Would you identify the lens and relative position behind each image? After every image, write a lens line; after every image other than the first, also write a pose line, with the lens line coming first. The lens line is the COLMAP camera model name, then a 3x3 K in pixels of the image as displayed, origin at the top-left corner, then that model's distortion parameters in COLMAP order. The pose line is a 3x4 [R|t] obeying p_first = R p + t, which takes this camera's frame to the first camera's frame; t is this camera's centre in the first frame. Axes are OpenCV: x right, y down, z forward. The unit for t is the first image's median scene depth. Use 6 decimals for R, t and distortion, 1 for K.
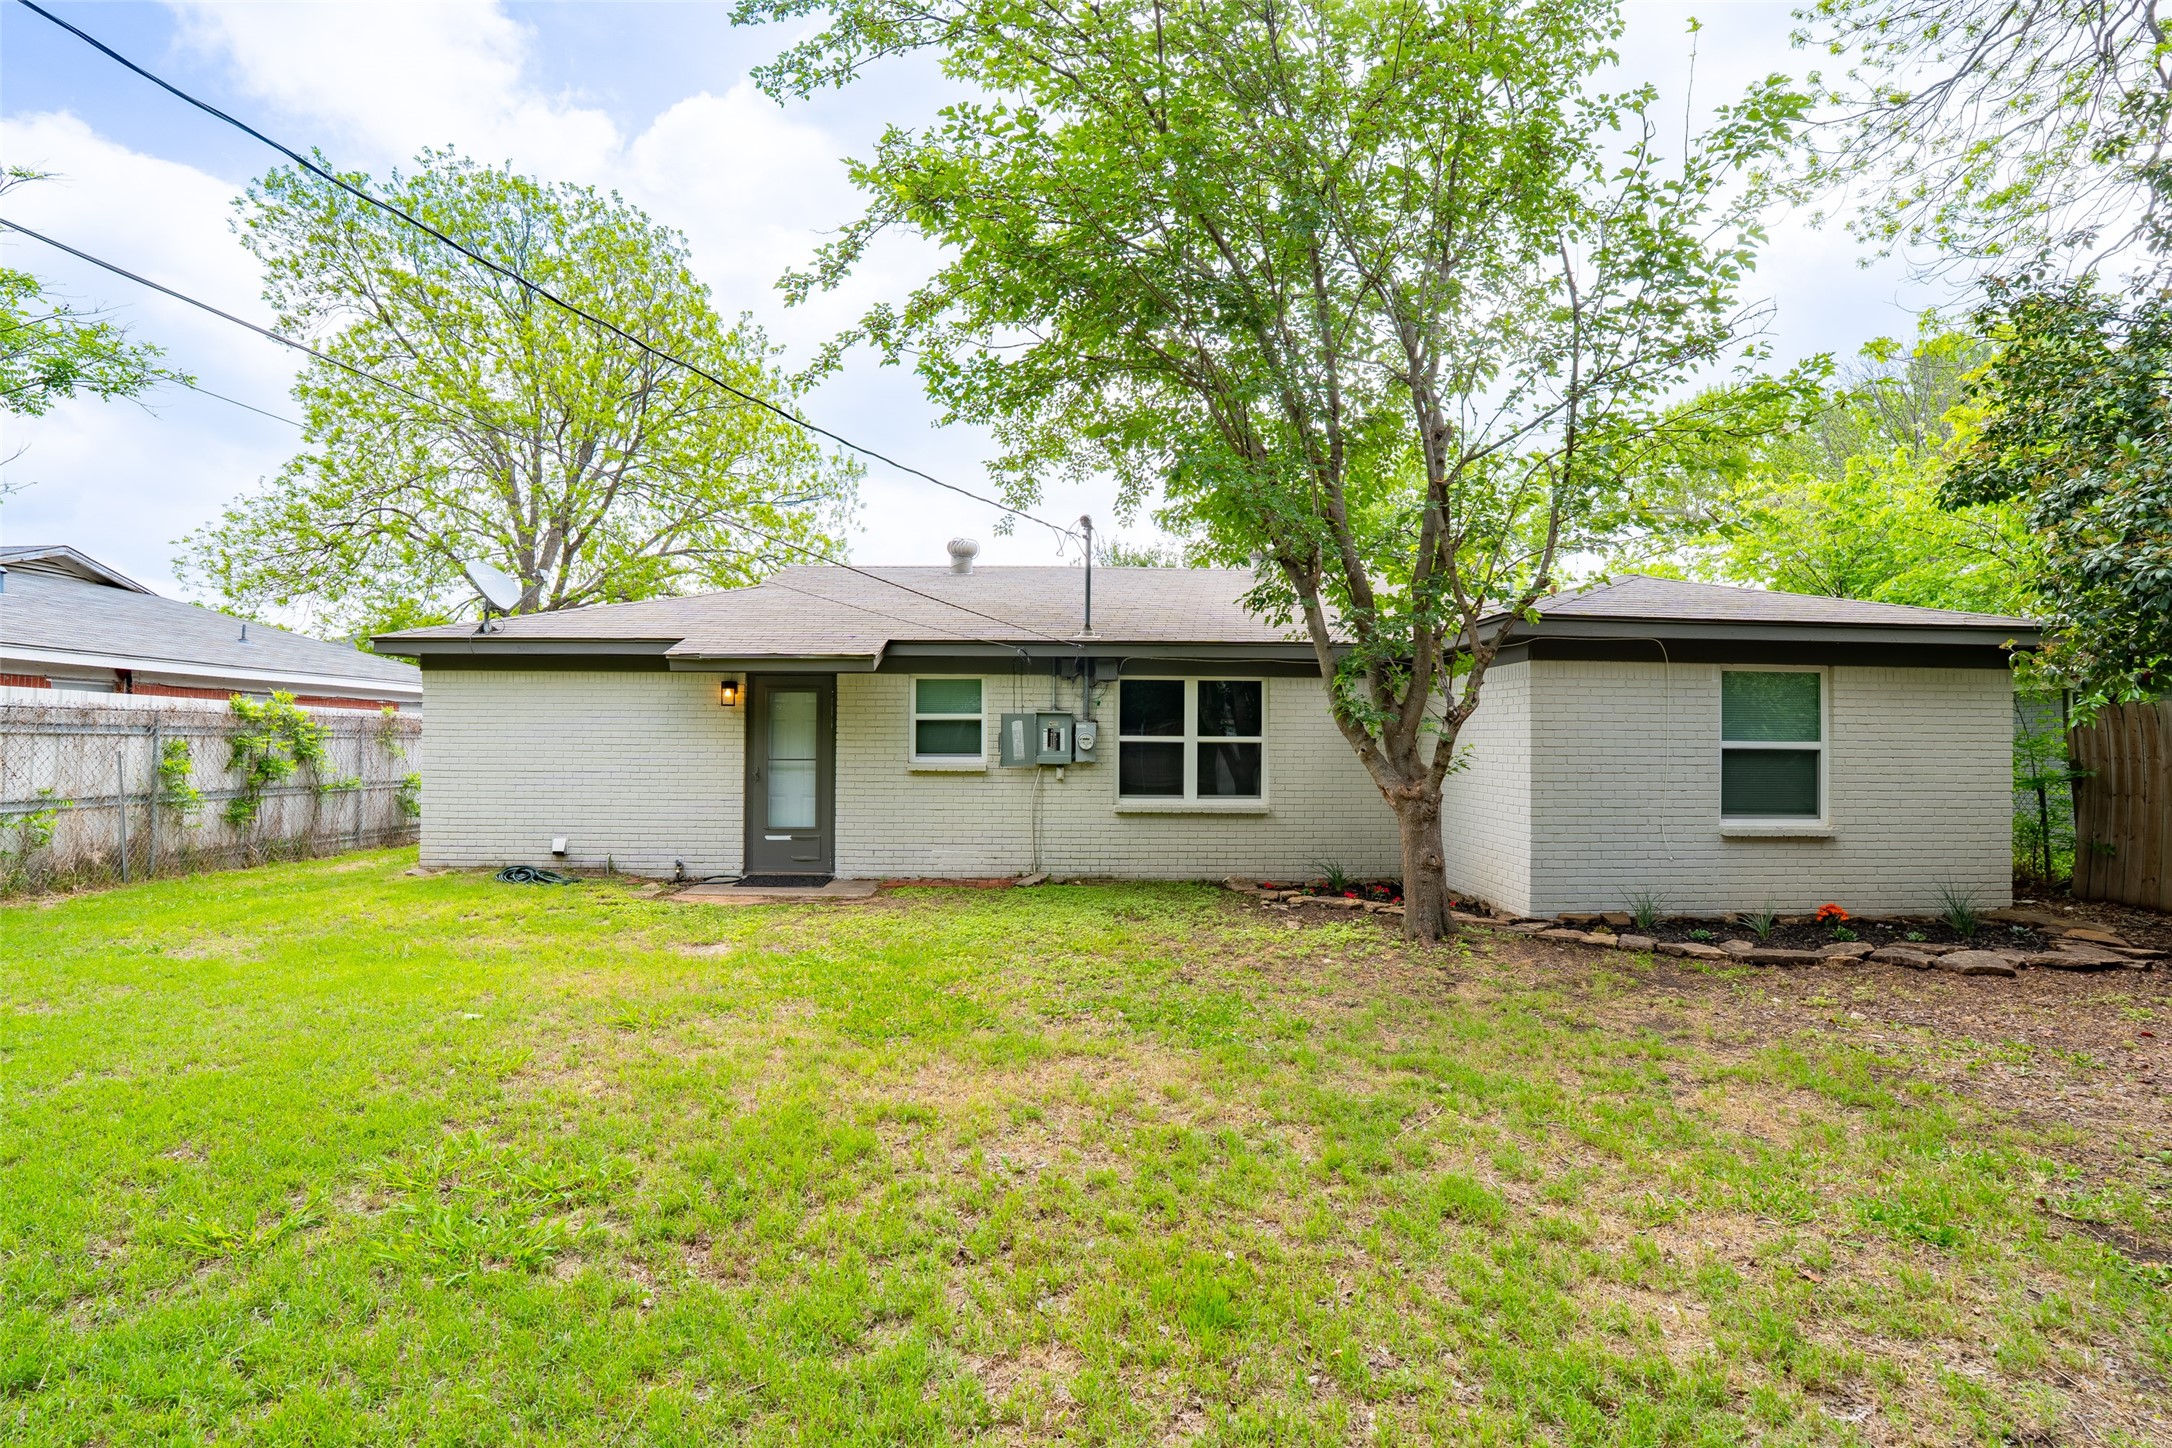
lens RADIAL K [[1011.2, 0, 1089.1], [0, 1011.2, 722.7], [0, 0, 1]] dist [-0.070249, 0.027398]
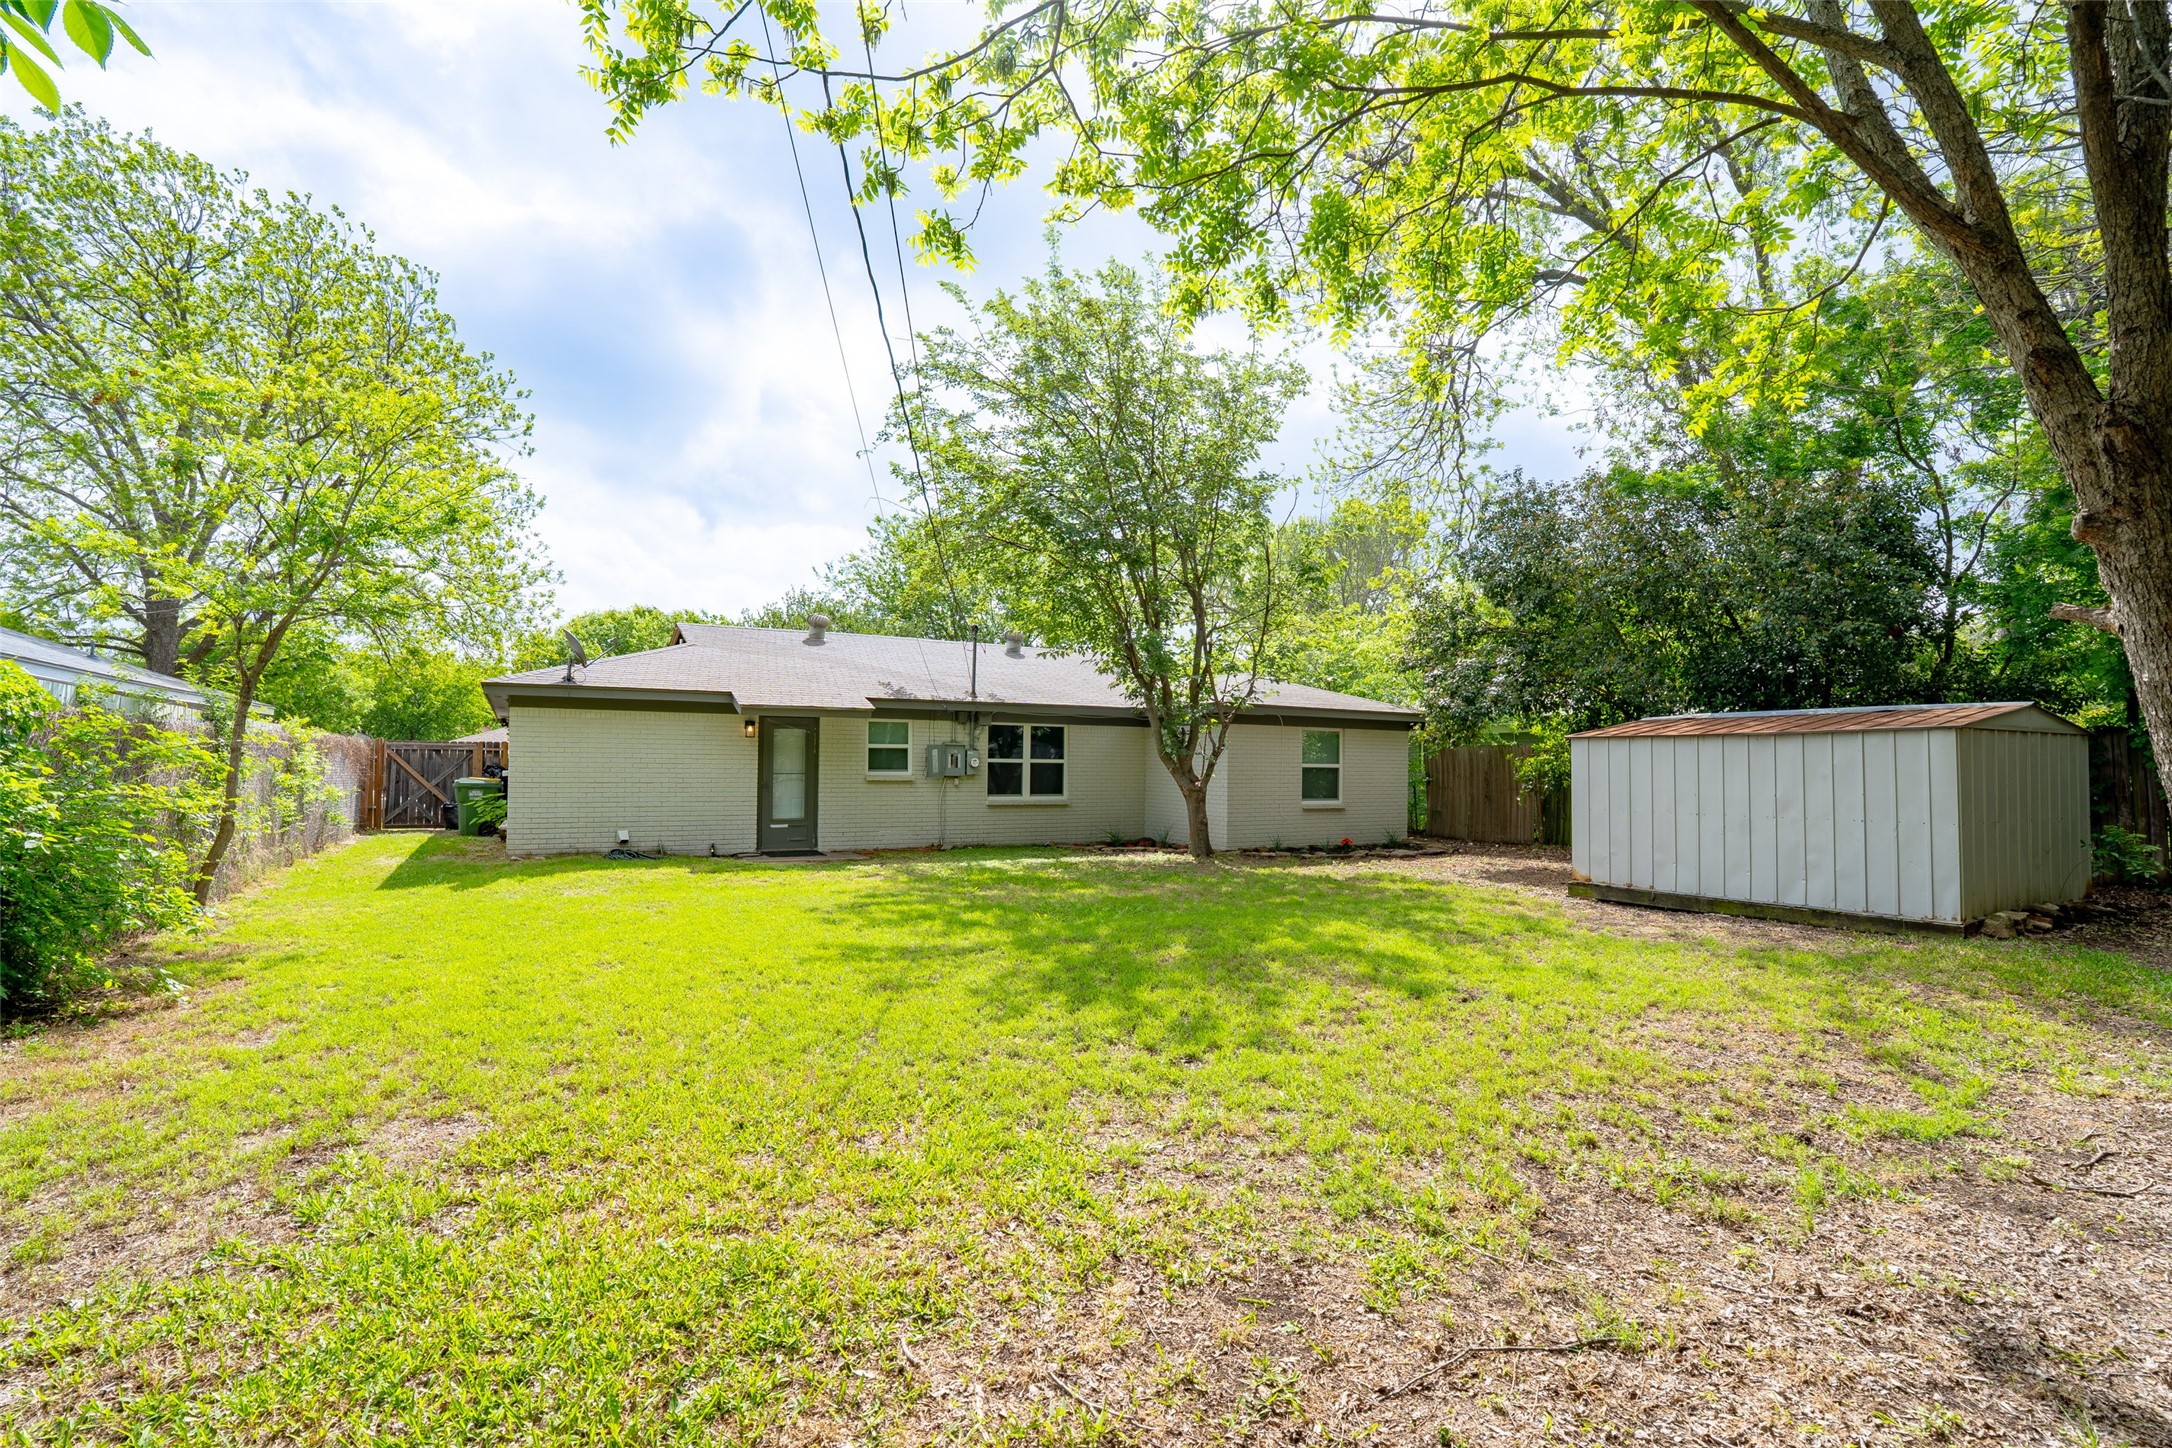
lens RADIAL K [[1019.2, 0, 1092.6], [0, 1019.2, 729.0], [0, 0, 1]] dist [-0.067922, 0.022816]
pose [[0.879601, 0.018601, 0.475348, -0.622110], [-0.014617, 0.999820, -0.012078, -0.018399], [-0.475488, 0.003675, 0.879715, -0.550775]]
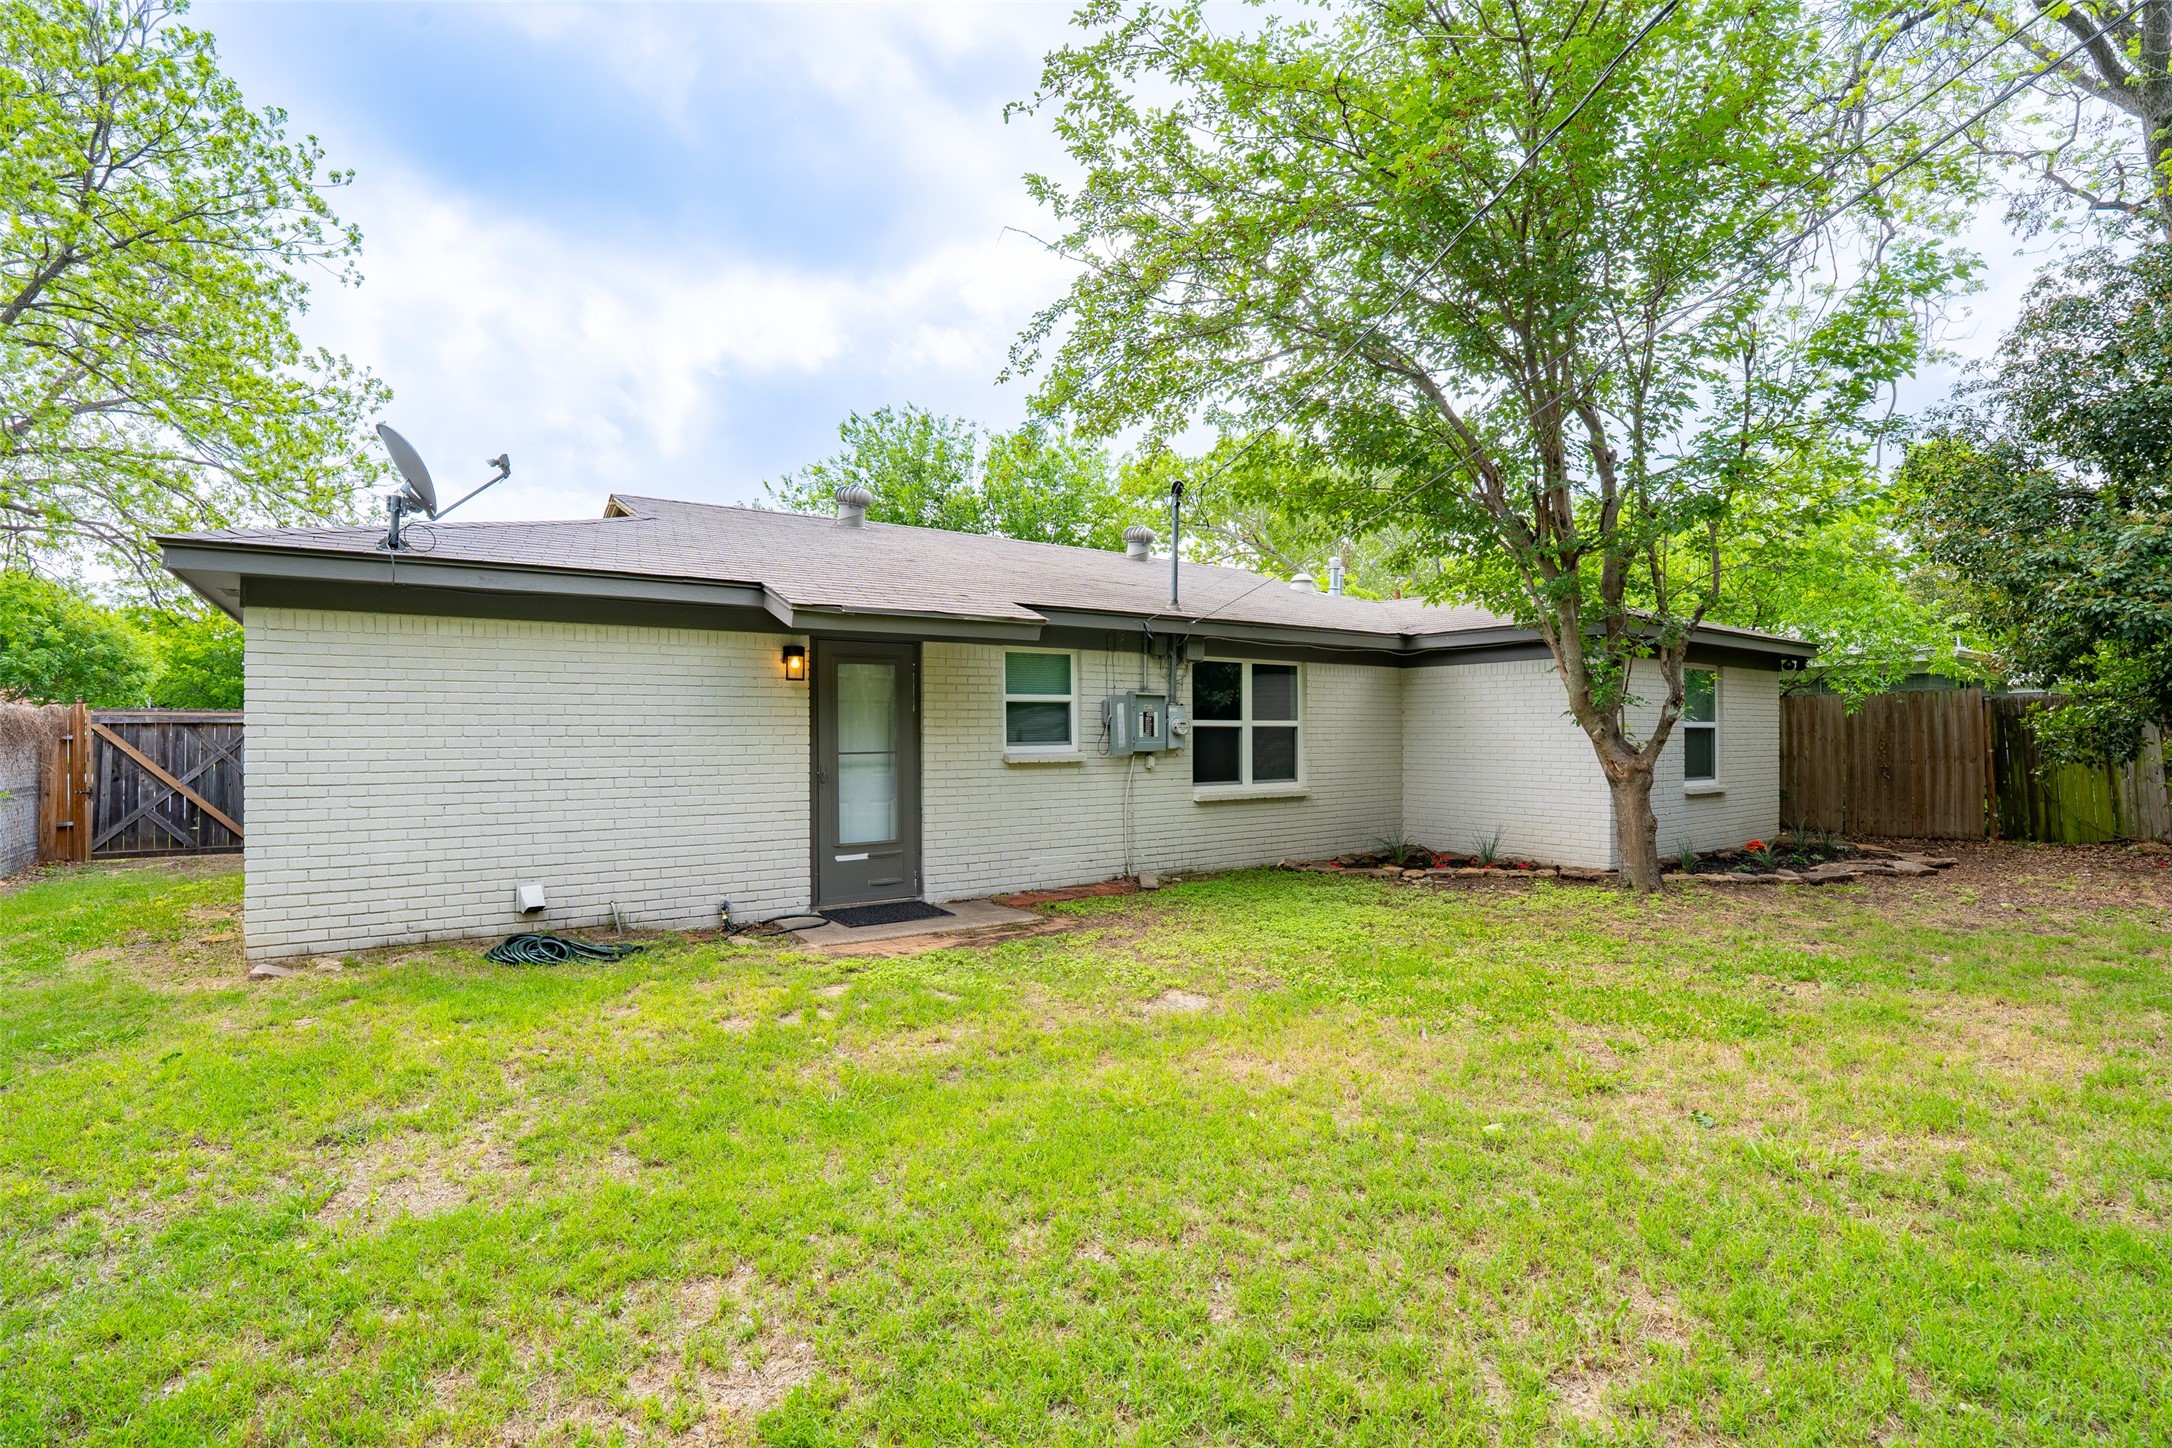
lens RADIAL K [[1019.2, 0, 1092.6], [0, 1019.2, 729.0], [0, 0, 1]] dist [-0.067922, 0.022816]
pose [[0.829109, -0.006897, 0.559044, -0.586830], [-0.003065, 0.999853, 0.016881, 0.005503], [-0.559078, -0.015710, 0.828966, 0.275900]]
